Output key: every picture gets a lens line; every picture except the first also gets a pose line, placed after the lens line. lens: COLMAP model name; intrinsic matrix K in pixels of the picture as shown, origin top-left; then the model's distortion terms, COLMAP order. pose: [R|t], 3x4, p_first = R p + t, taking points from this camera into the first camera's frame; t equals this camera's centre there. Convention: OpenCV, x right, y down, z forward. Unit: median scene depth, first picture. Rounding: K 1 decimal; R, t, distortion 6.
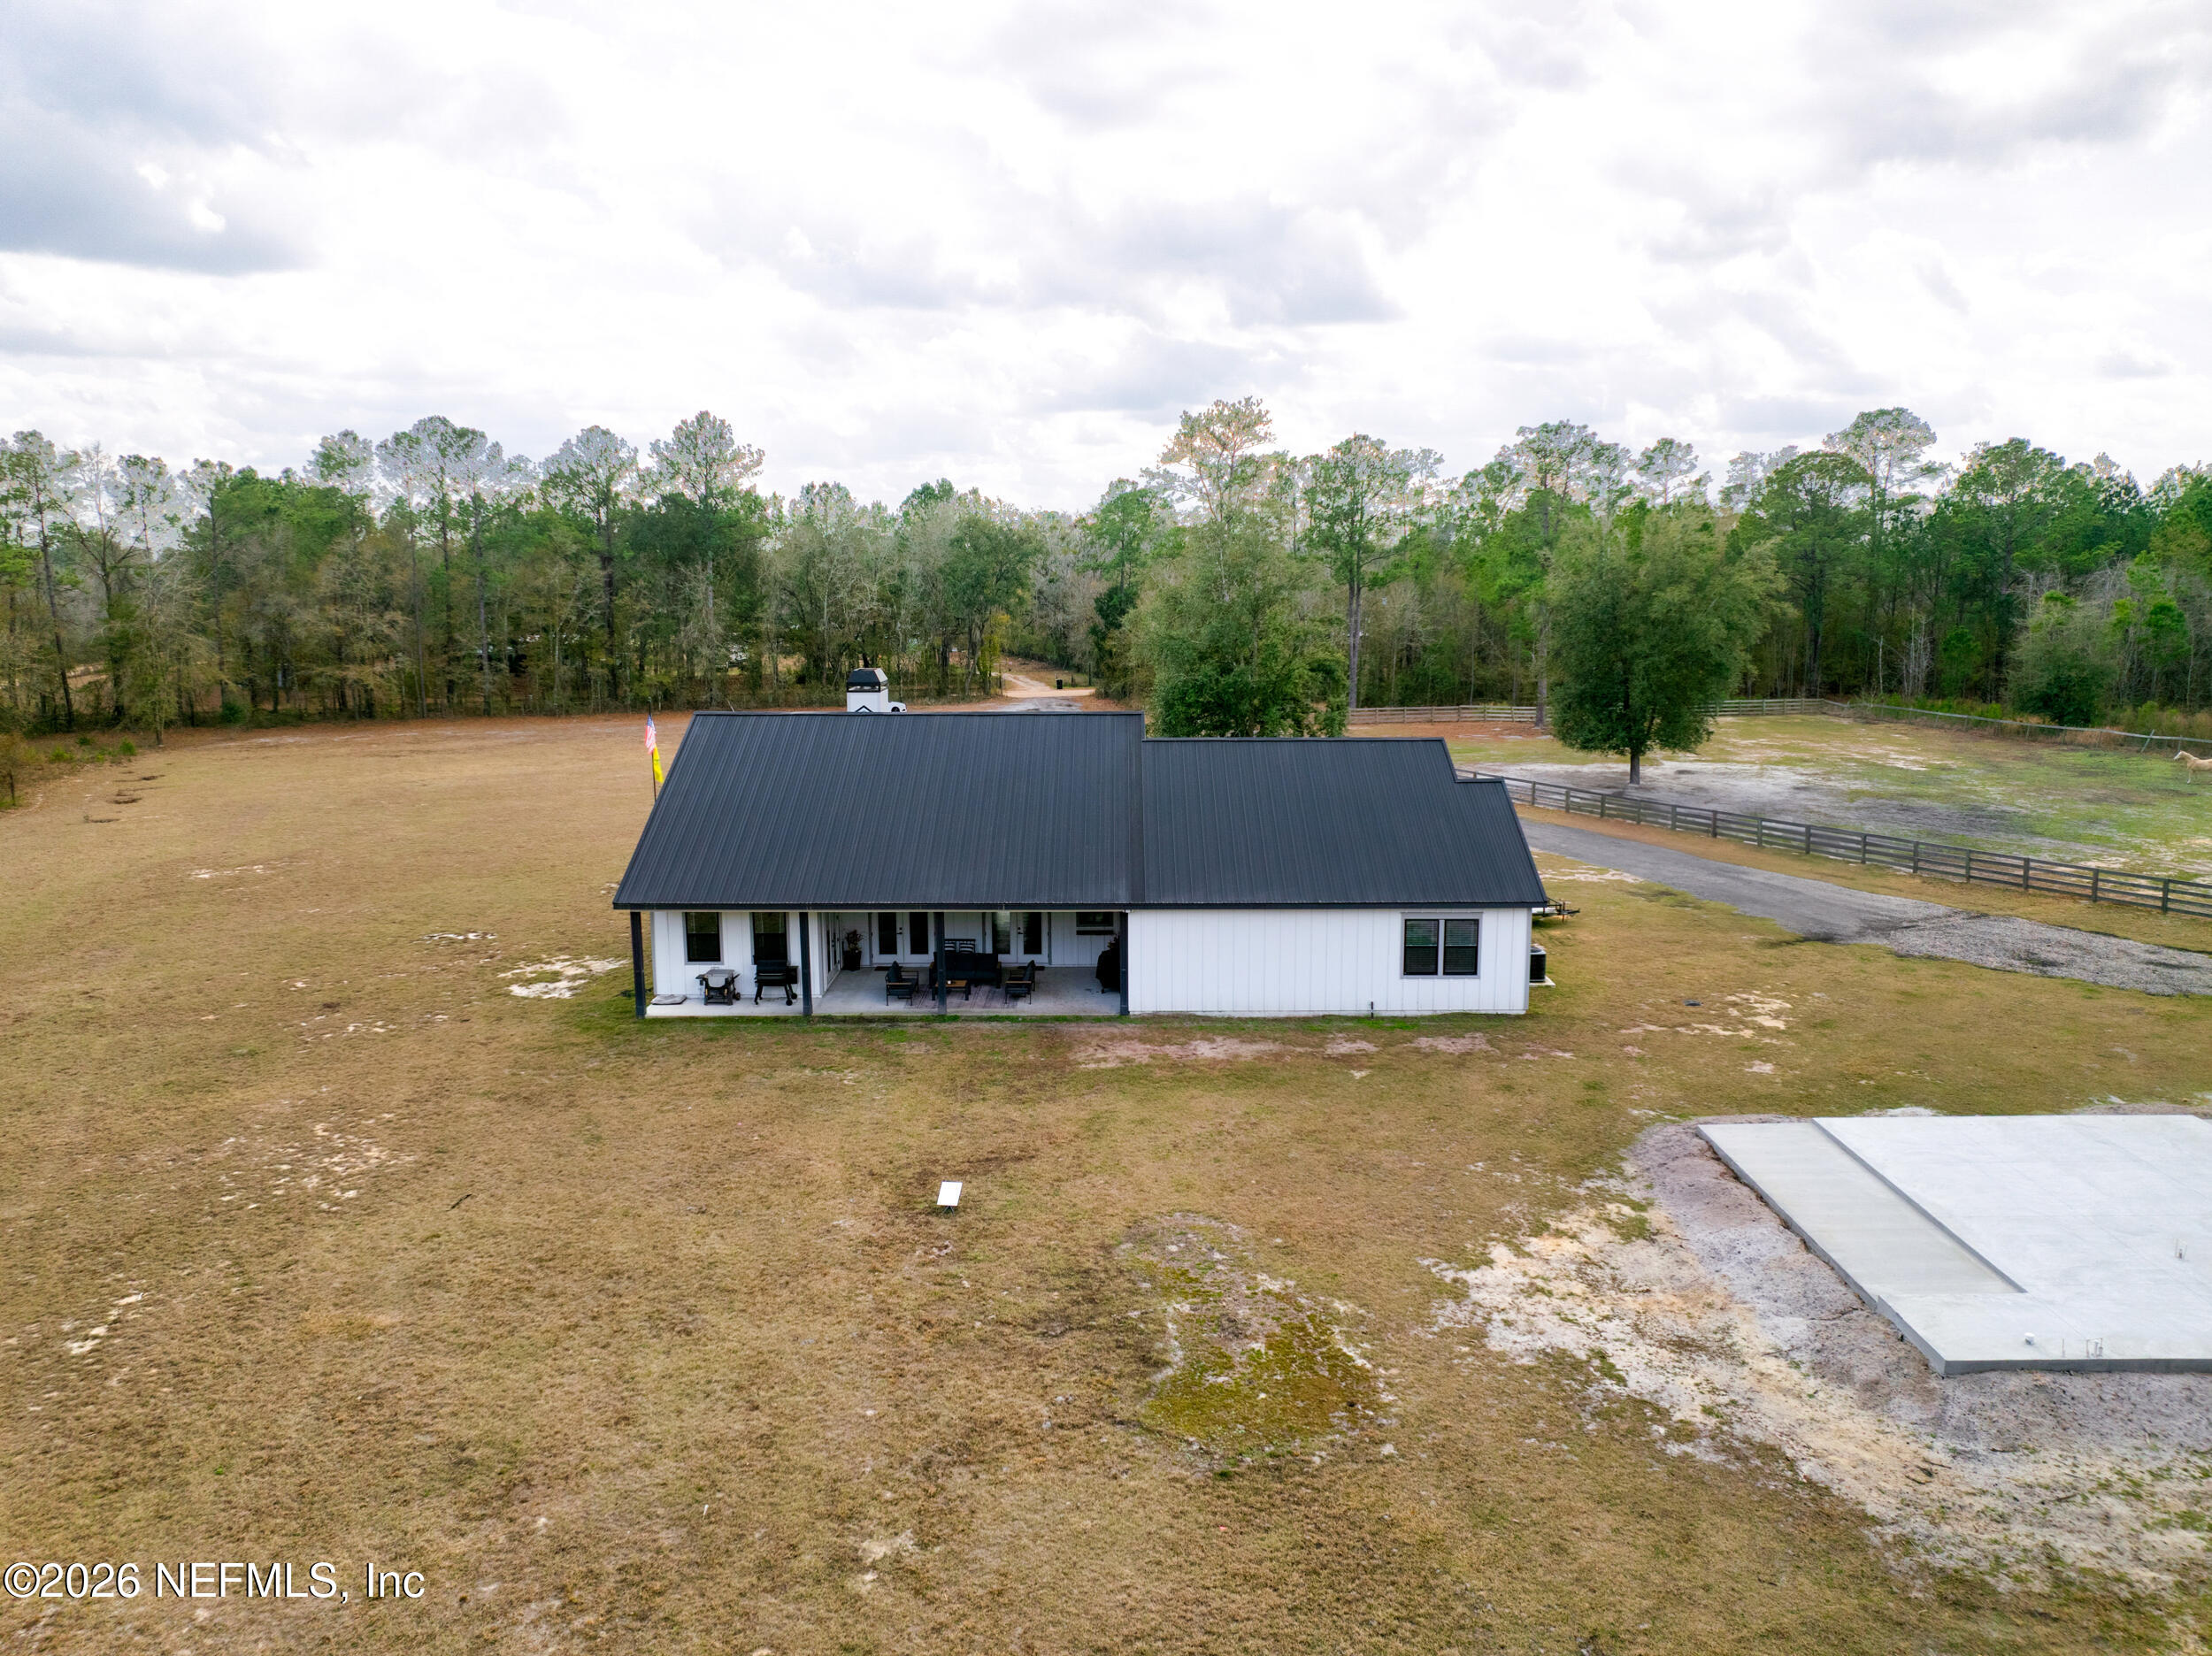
lens RADIAL K [[1552.5, 0, 1112.7], [0, 1552.5, 828.3], [0, 0, 1]] dist [-0.021755, -0.033101]
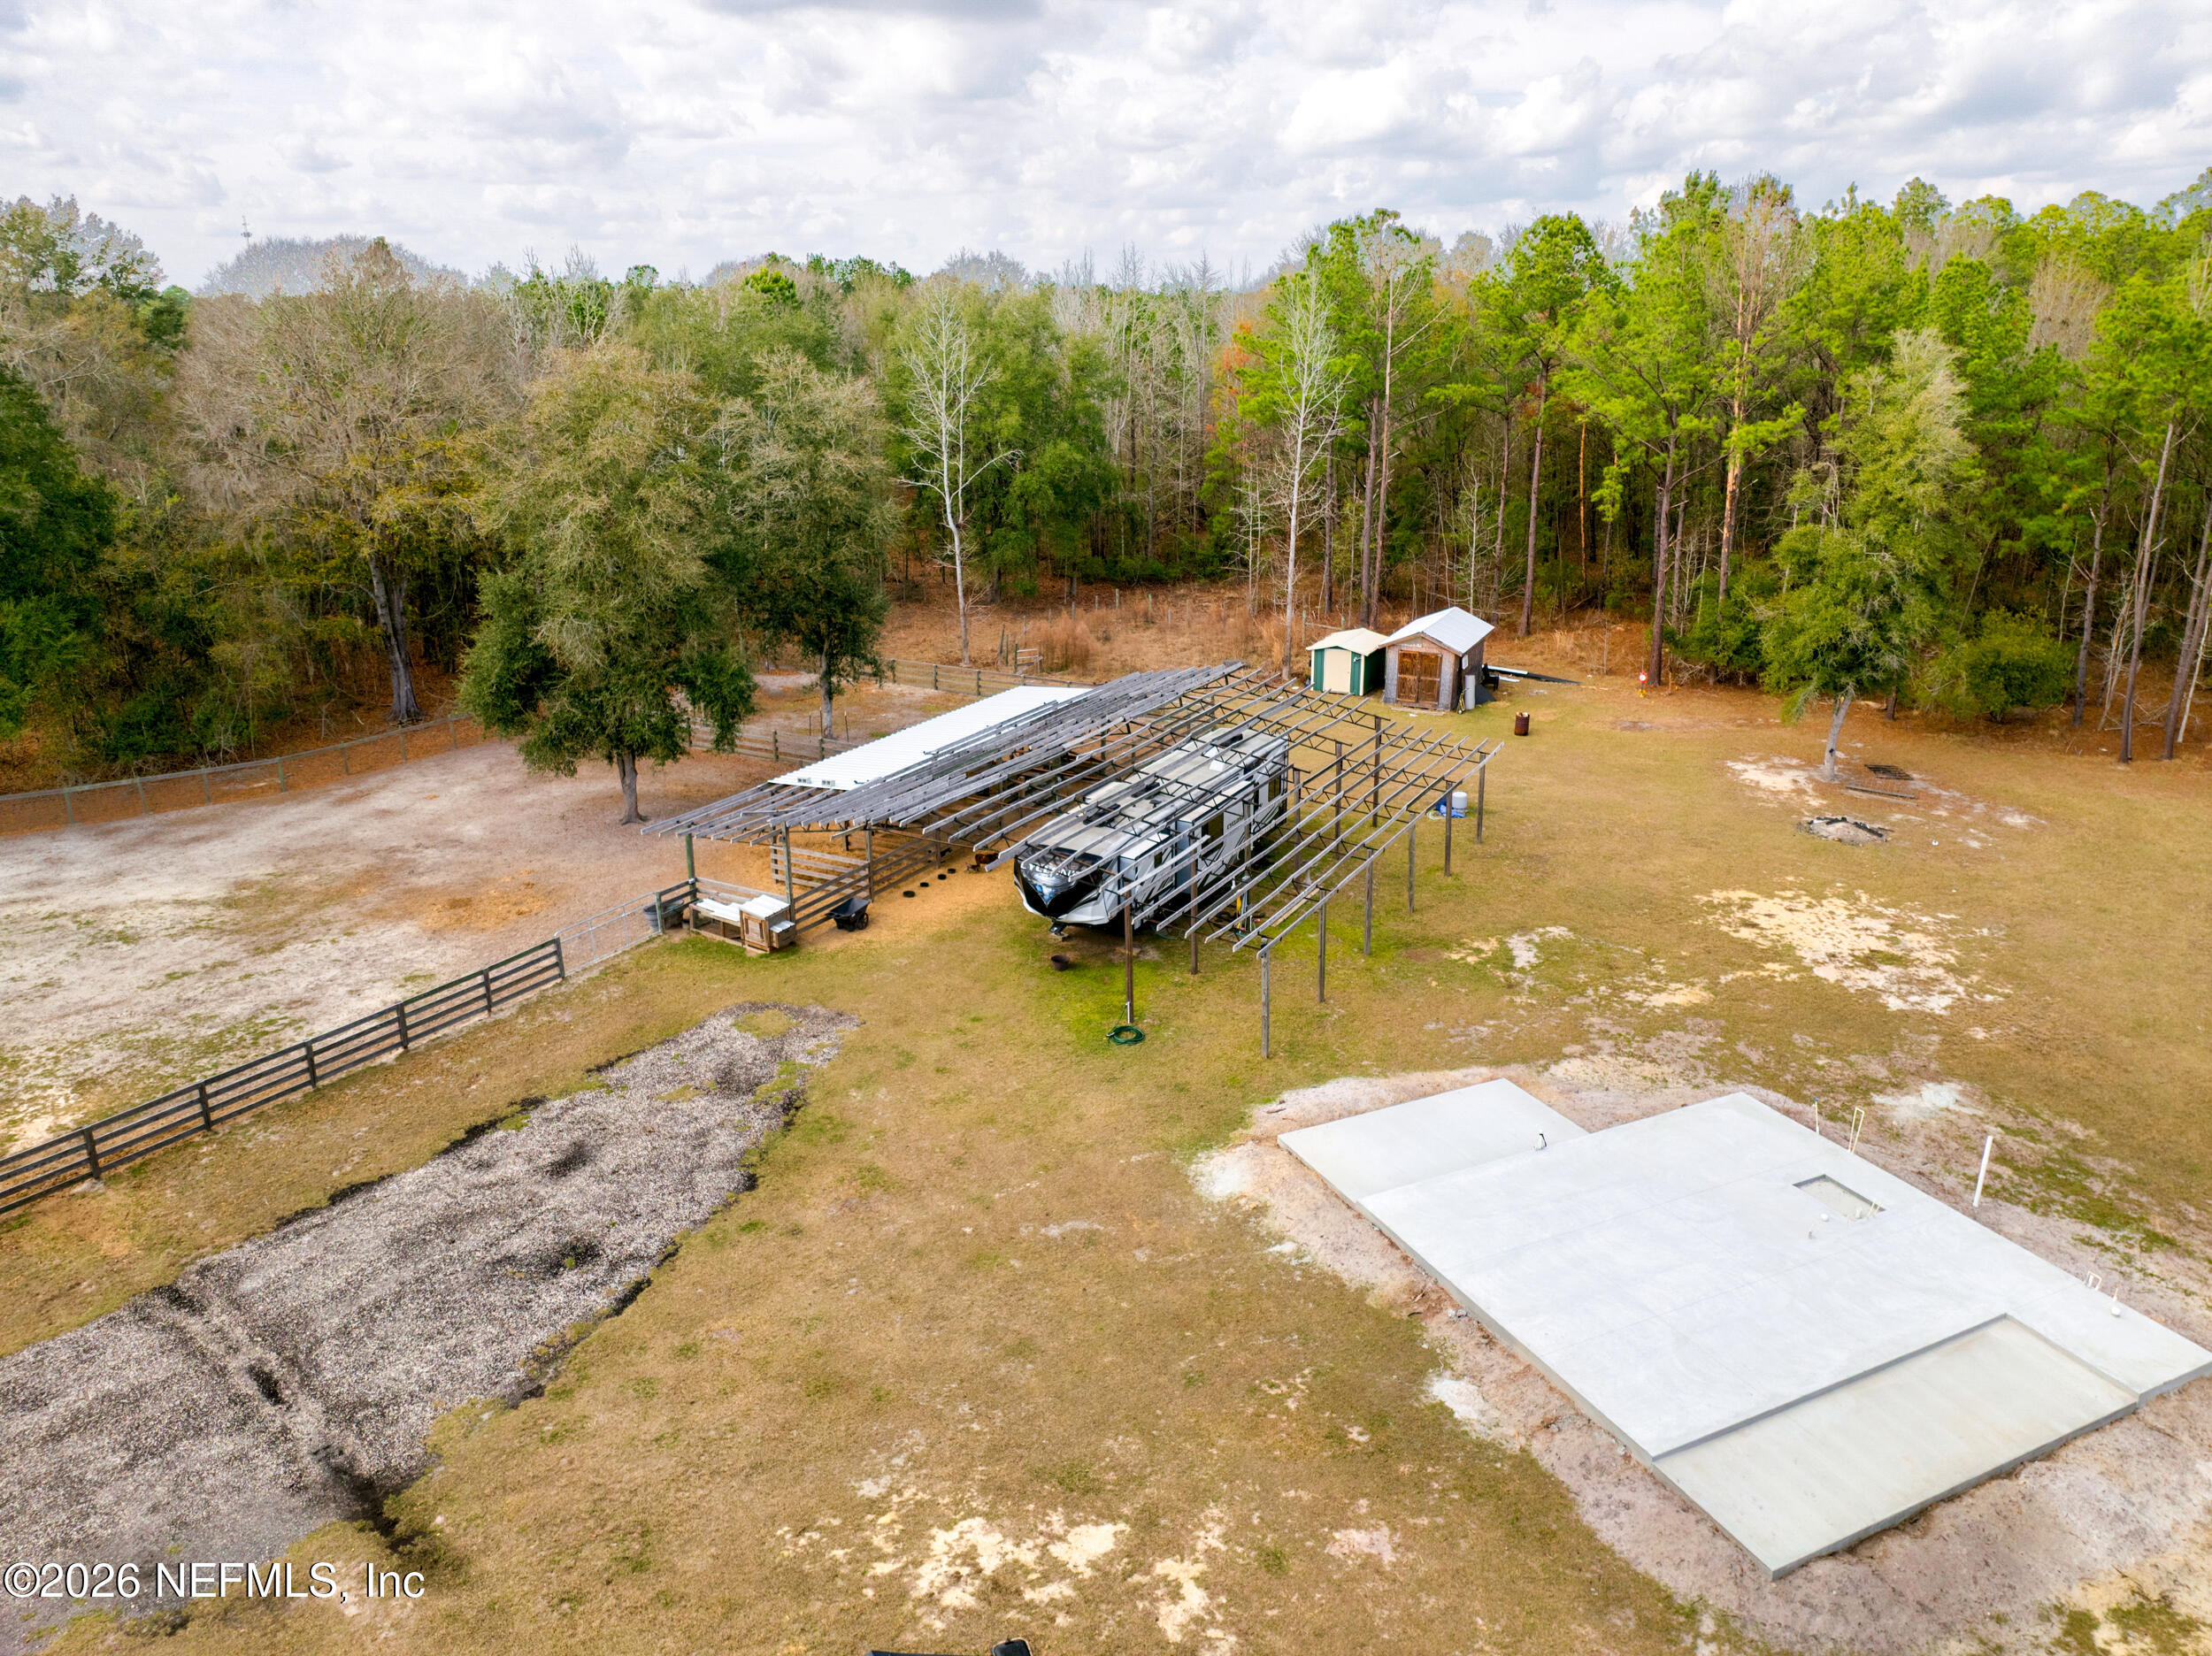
lens RADIAL K [[1552.5, 0, 1112.7], [0, 1552.5, 828.3], [0, 0, 1]] dist [-0.021755, -0.033101]
pose [[-0.439156, -0.277837, 0.854370, 0.020246], [0.145673, 0.916374, 0.372878, -0.315932], [-0.886522, 0.288210, -0.361958, 1.122480]]
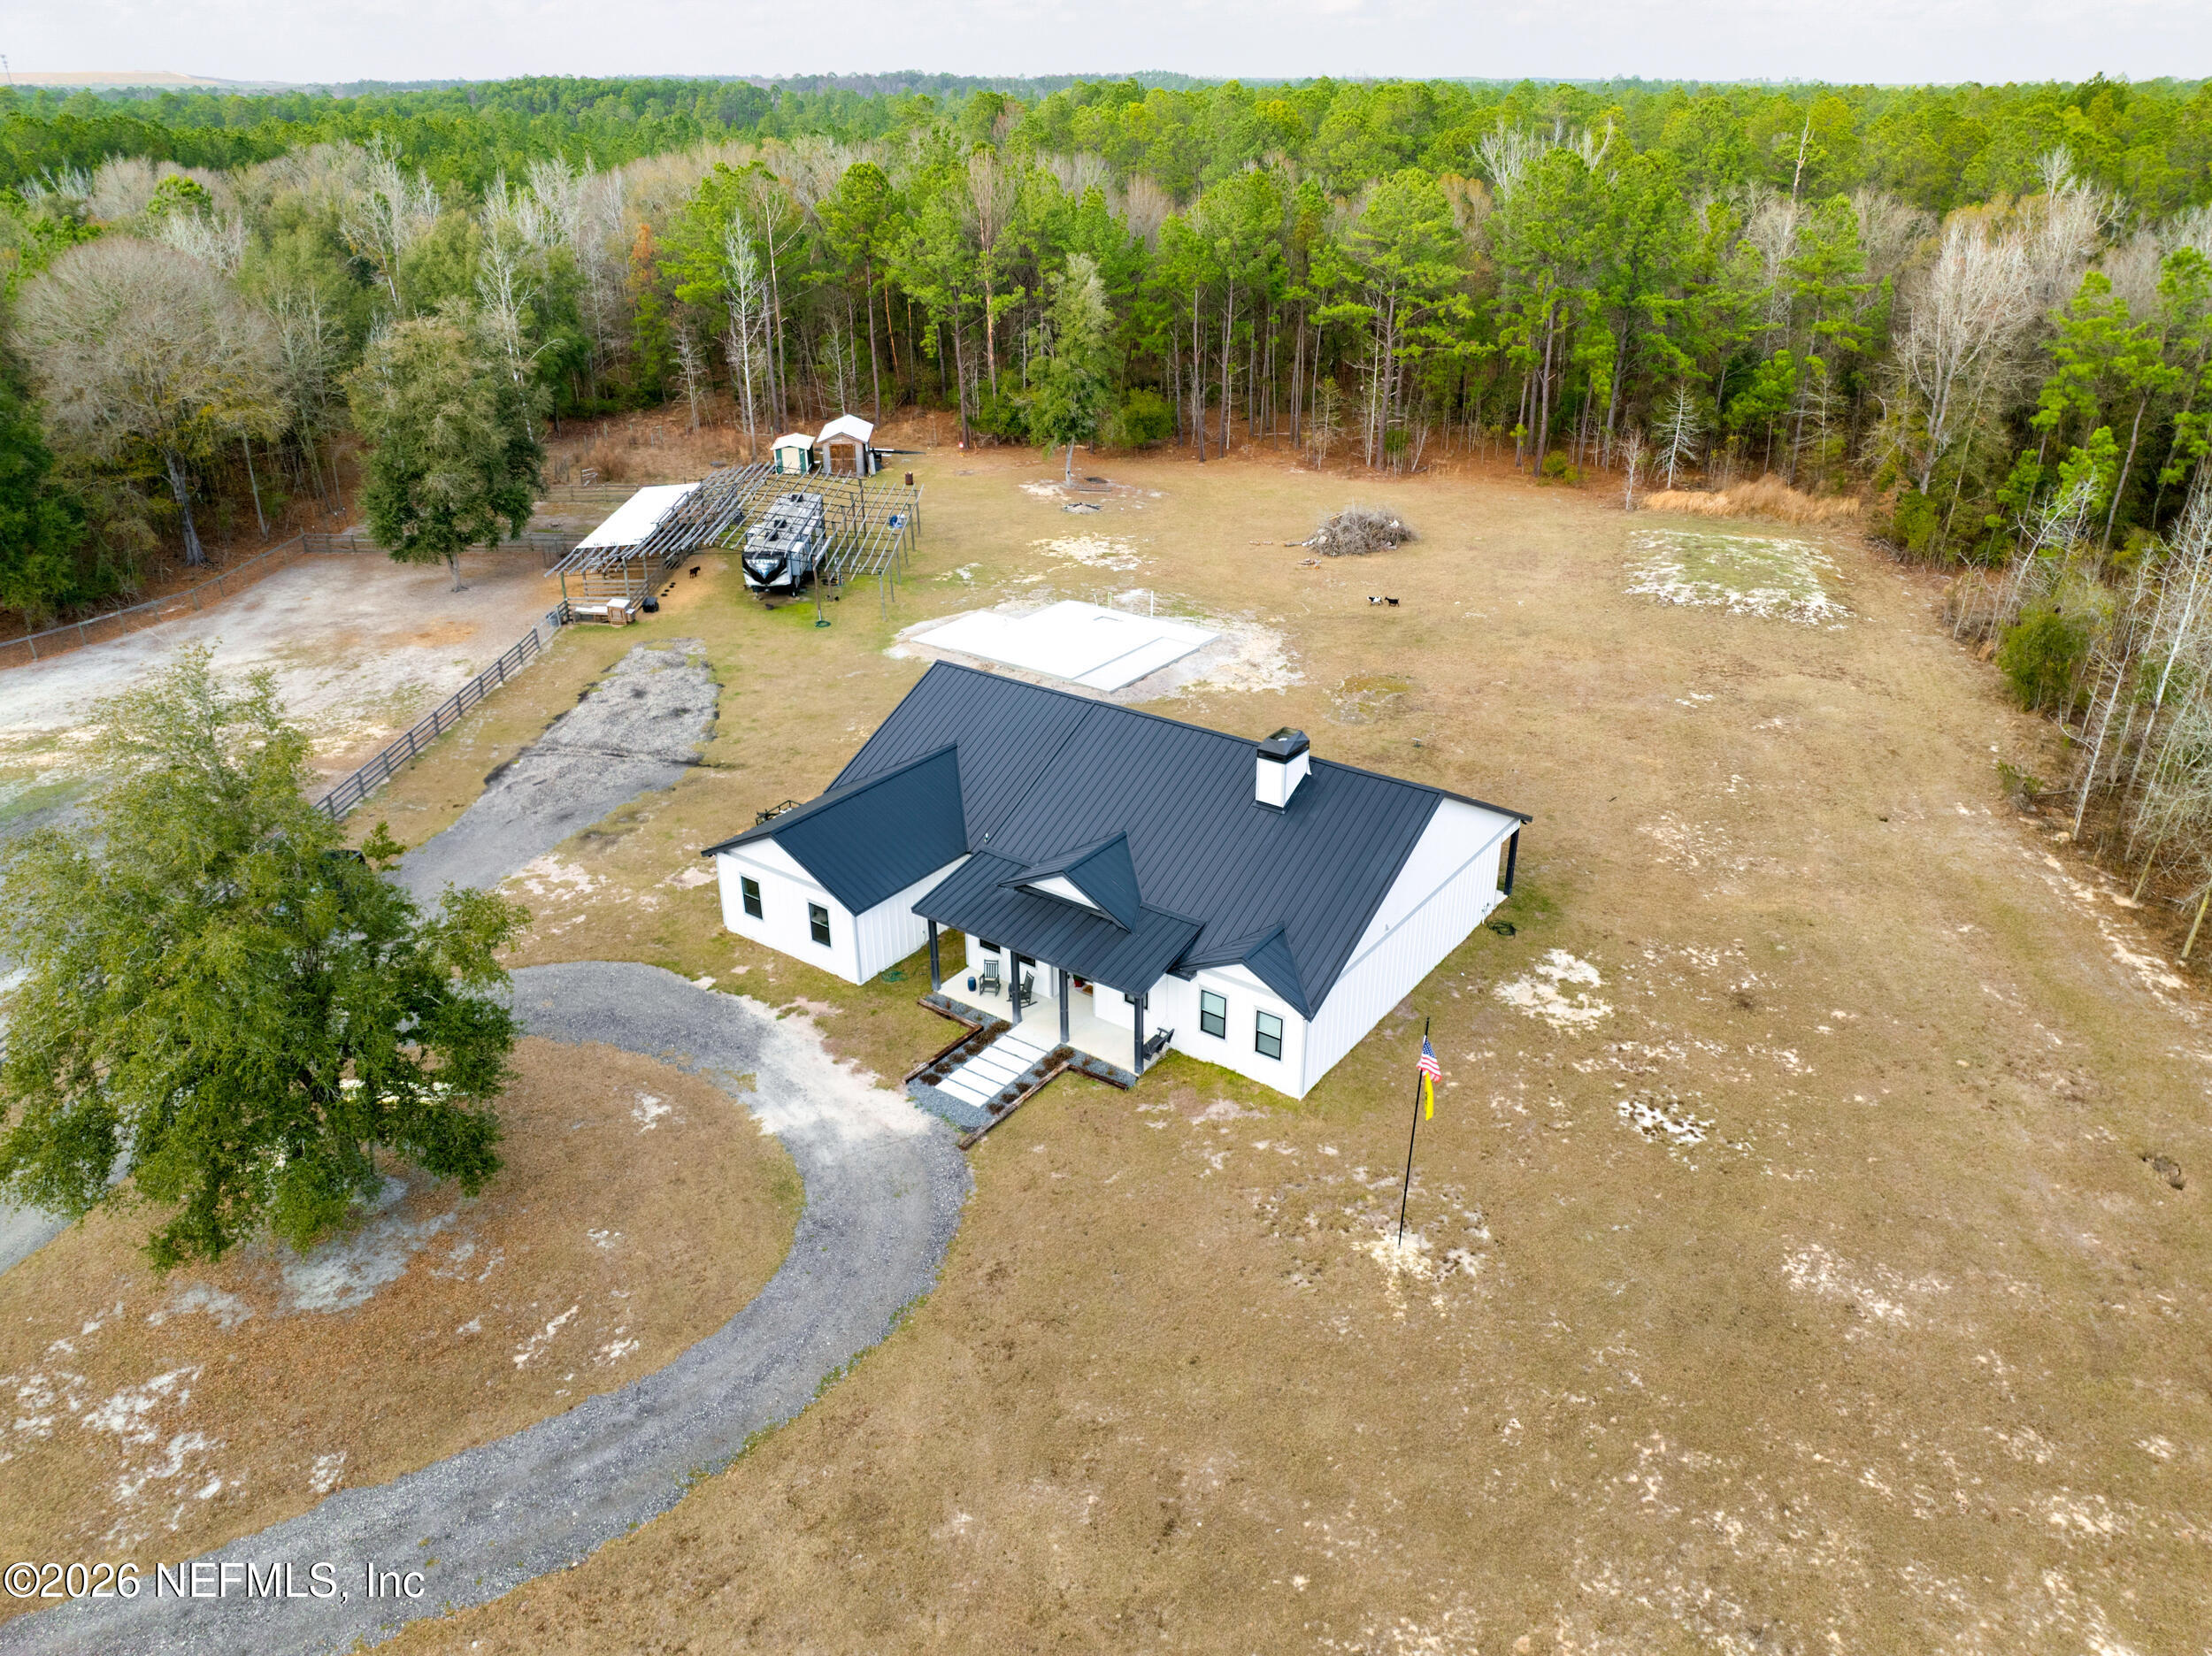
lens RADIAL K [[1568.1, 0, 1116.9], [0, 1568.1, 821.1], [0, 0, 1]] dist [-0.039597, 0.004263]
pose [[-0.817902, -0.244387, 0.520875, -0.756365], [0.094933, 0.835577, 0.541109, -0.762358], [-0.567472, 0.492022, -0.660220, 2.156629]]
